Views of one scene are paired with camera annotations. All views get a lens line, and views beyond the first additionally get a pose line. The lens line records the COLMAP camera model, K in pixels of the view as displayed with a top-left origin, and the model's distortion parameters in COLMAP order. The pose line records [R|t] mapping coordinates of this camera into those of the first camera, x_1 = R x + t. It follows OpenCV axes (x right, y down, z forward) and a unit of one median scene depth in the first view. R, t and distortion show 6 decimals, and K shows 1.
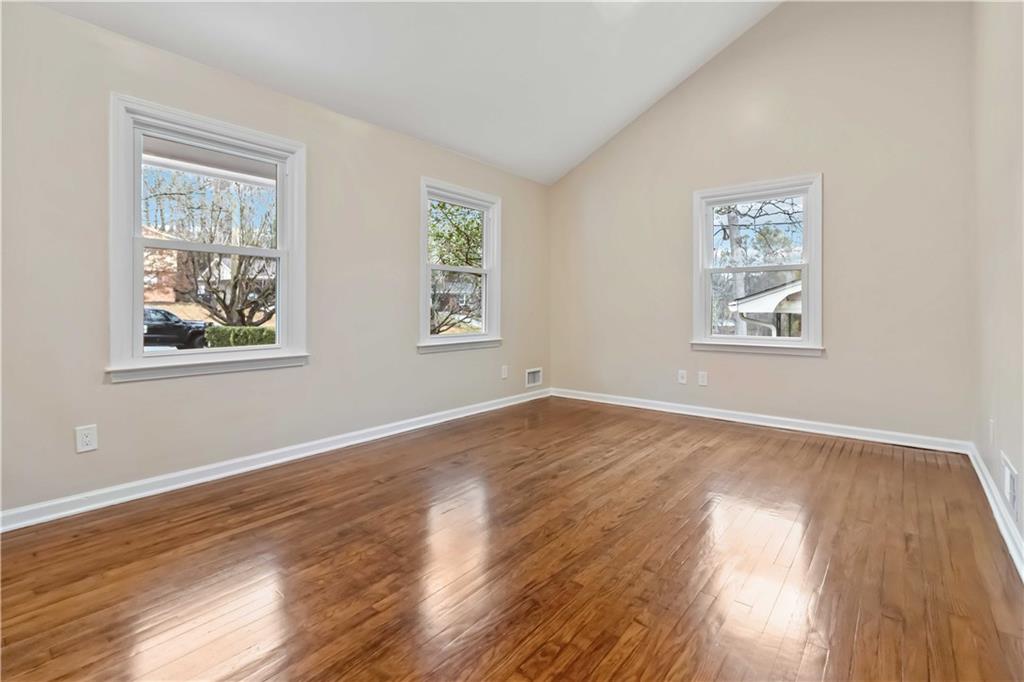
lens RADIAL K [[481.9, 0, 509.2], [0, 481.9, 317.0], [0, 0, 1]] dist [0.000951, 0.000116]
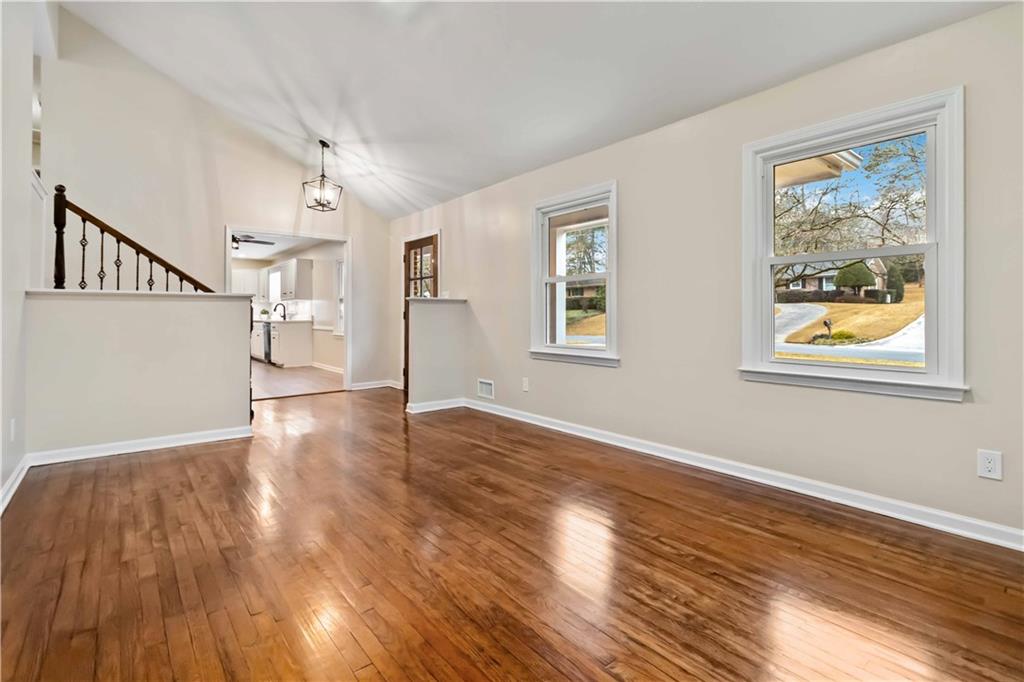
lens RADIAL K [[481.9, 0, 509.2], [0, 481.9, 317.0], [0, 0, 1]] dist [0.000951, 0.000116]
pose [[-0.221744, -0.010853, -0.975044, 0.939303], [-0.018118, 0.999811, -0.007008, -0.008131], [0.974937, 0.016111, -0.221899, 1.227829]]
